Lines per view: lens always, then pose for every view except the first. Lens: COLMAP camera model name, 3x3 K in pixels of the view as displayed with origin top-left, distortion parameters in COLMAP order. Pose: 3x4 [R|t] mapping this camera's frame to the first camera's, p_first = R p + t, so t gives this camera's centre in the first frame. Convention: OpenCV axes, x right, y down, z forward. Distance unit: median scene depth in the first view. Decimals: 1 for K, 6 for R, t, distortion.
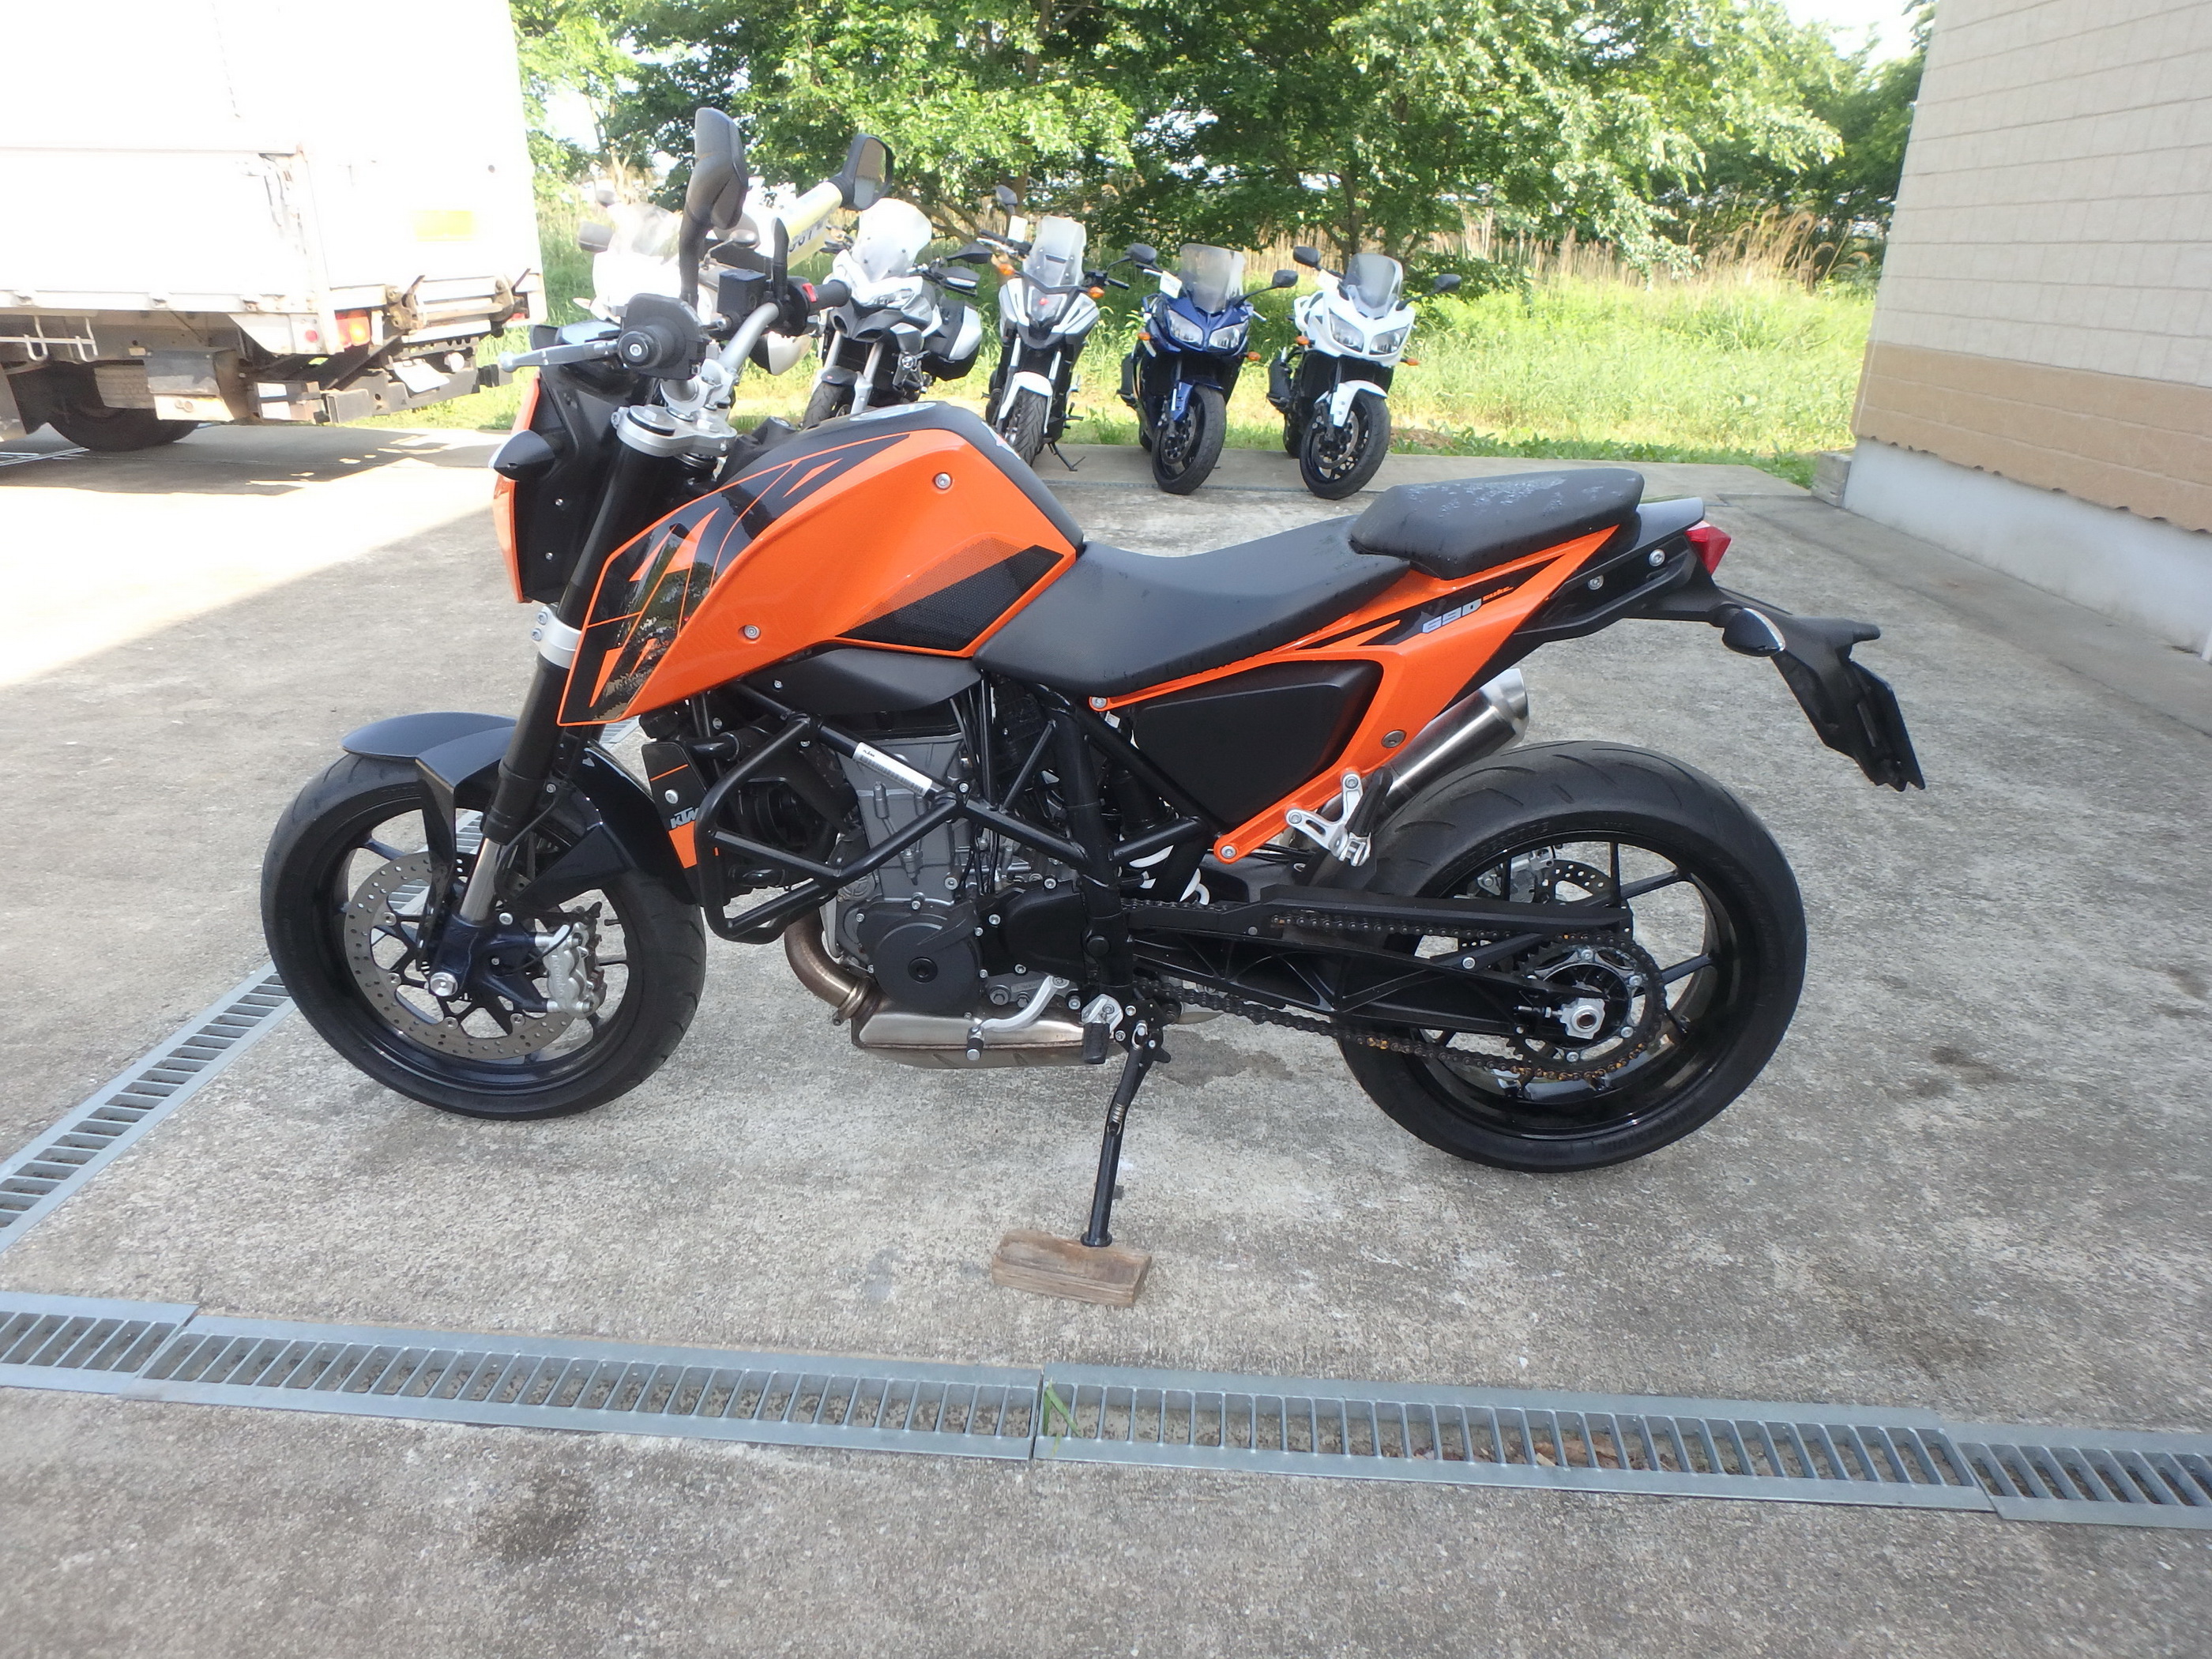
lens RADIAL K [[1358.7, 0, 1111.2], [0, 1358.7, 821.6], [0, 0, 1]] dist [-0.035059, 0.020421]
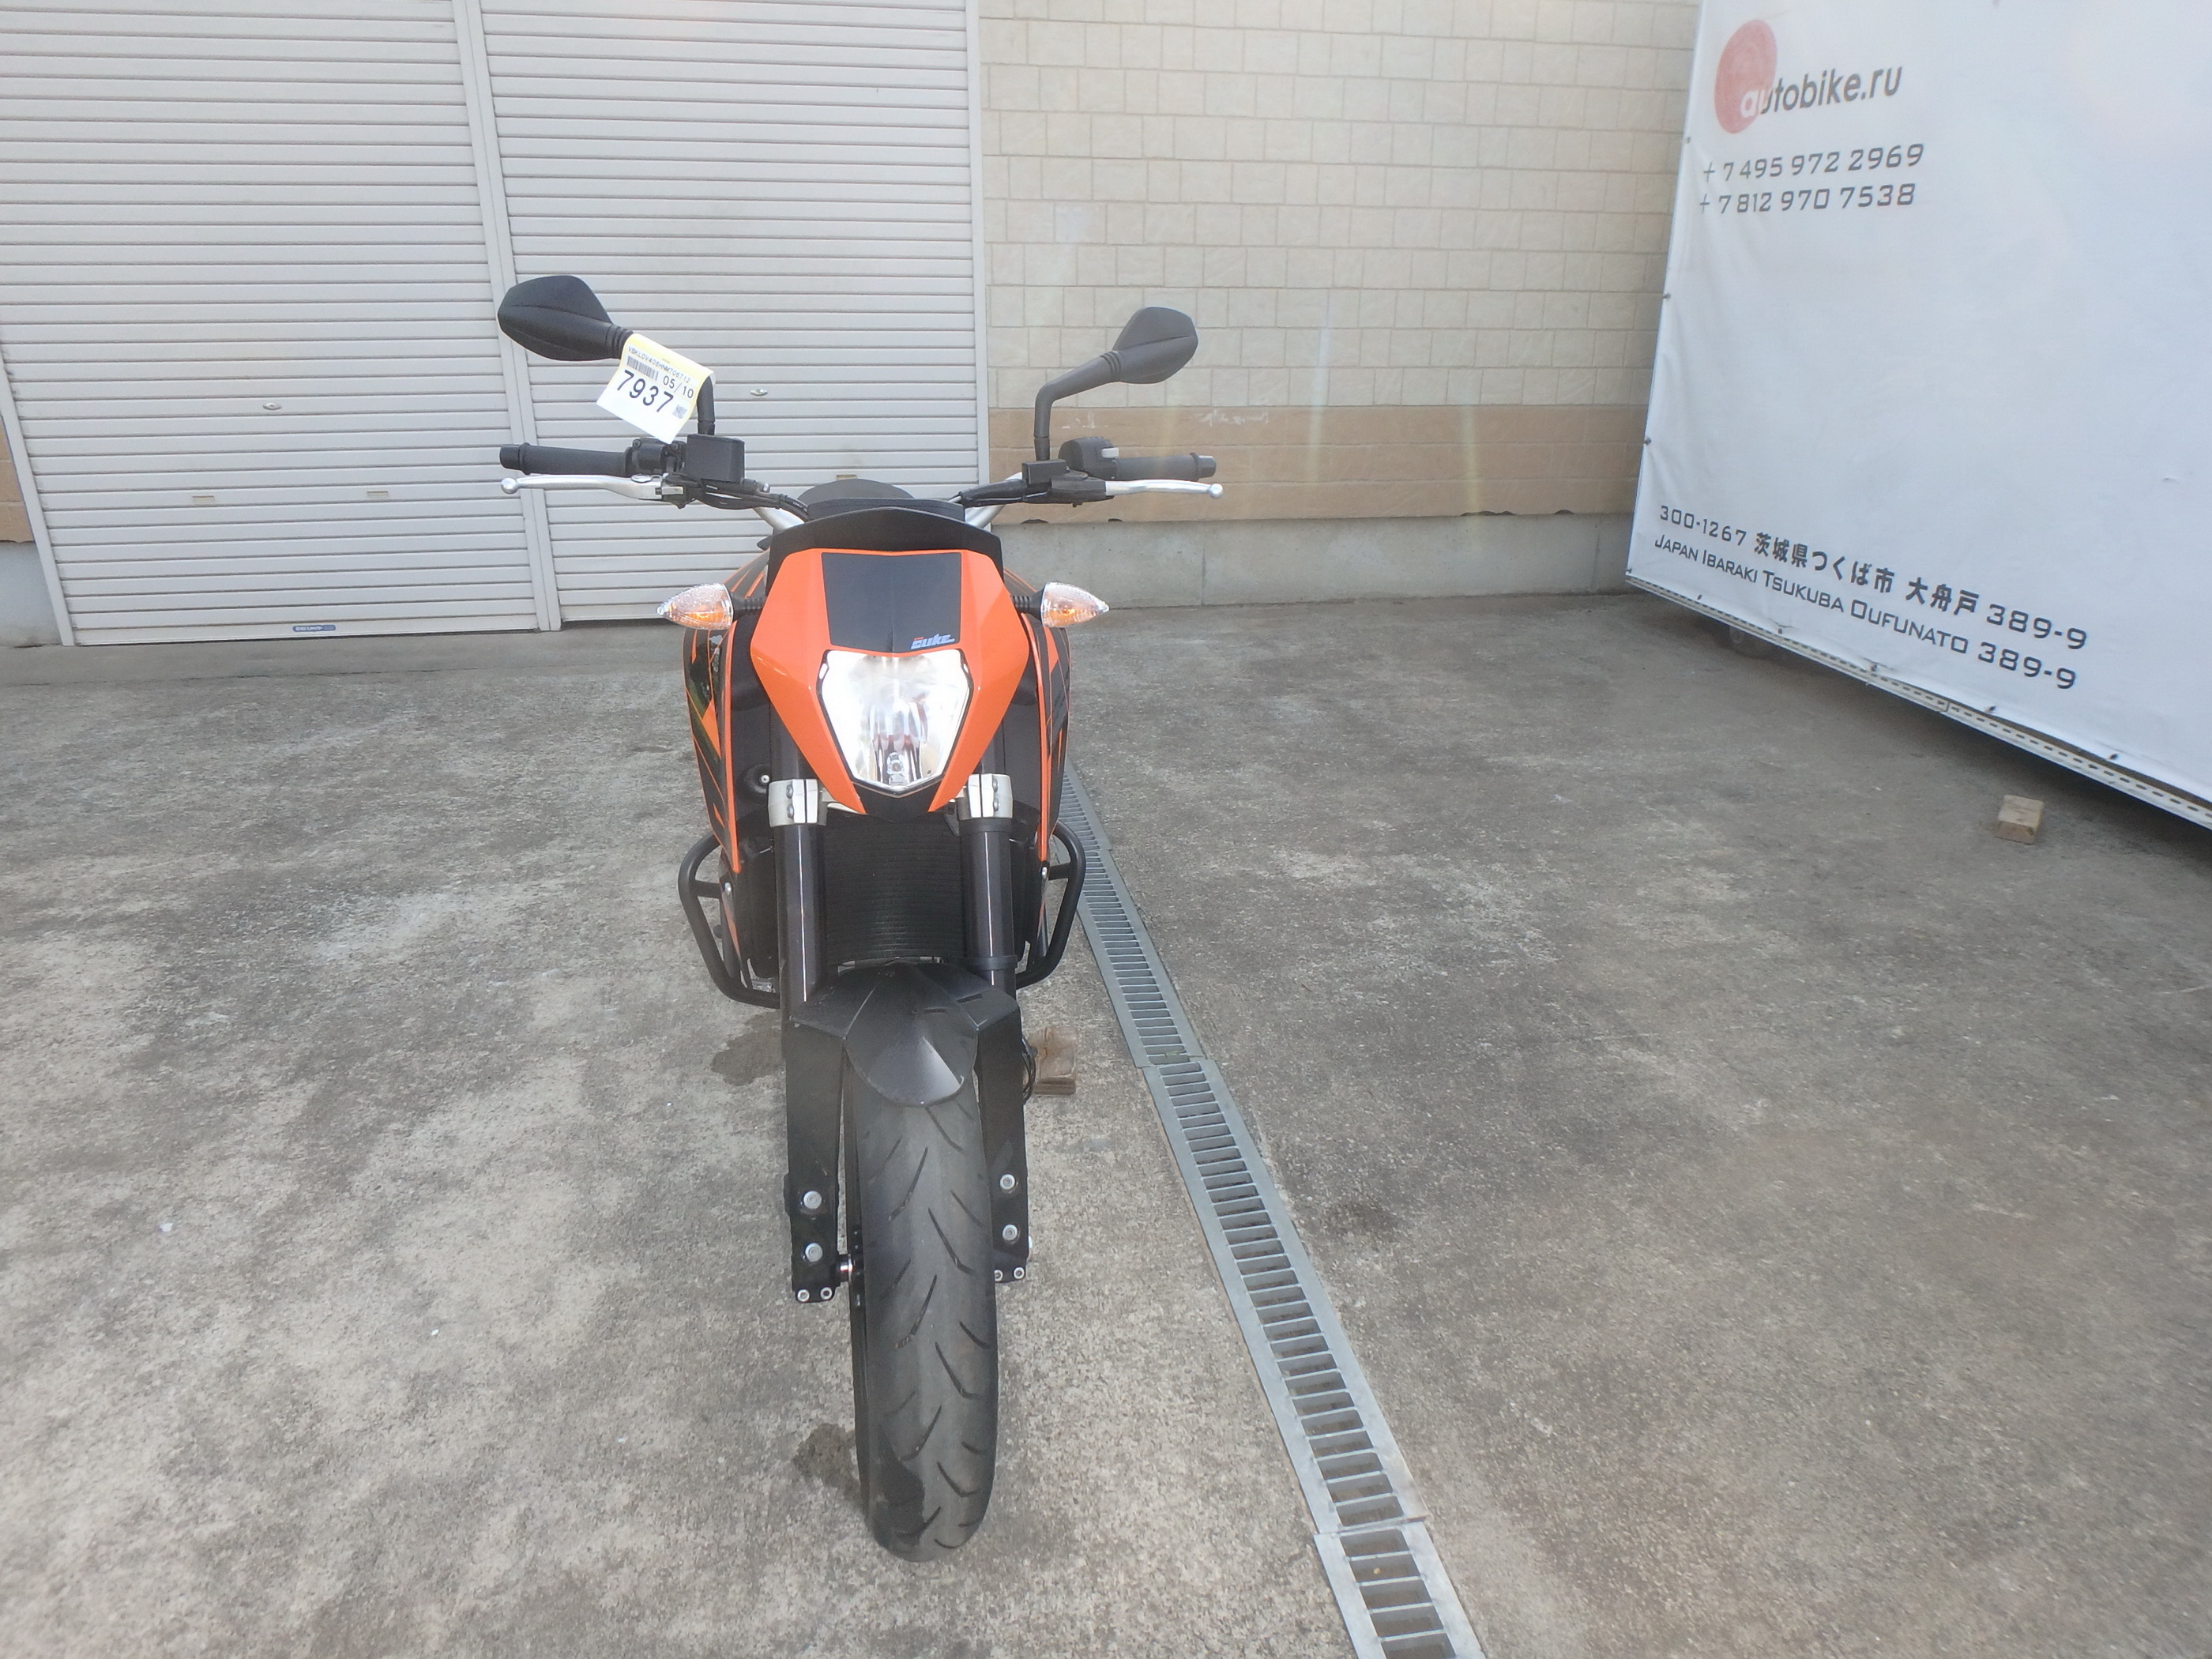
lens RADIAL K [[1364.9, 0, 1091.1], [0, 1364.9, 845.1], [0, 0, 1]] dist [-0.025369, 0.000961]
pose [[-0.227845, -0.386277, 0.893799, -1.082883], [0.356275, 0.821215, 0.445729, -0.428305], [-0.906176, 0.419995, -0.049489, 0.816456]]
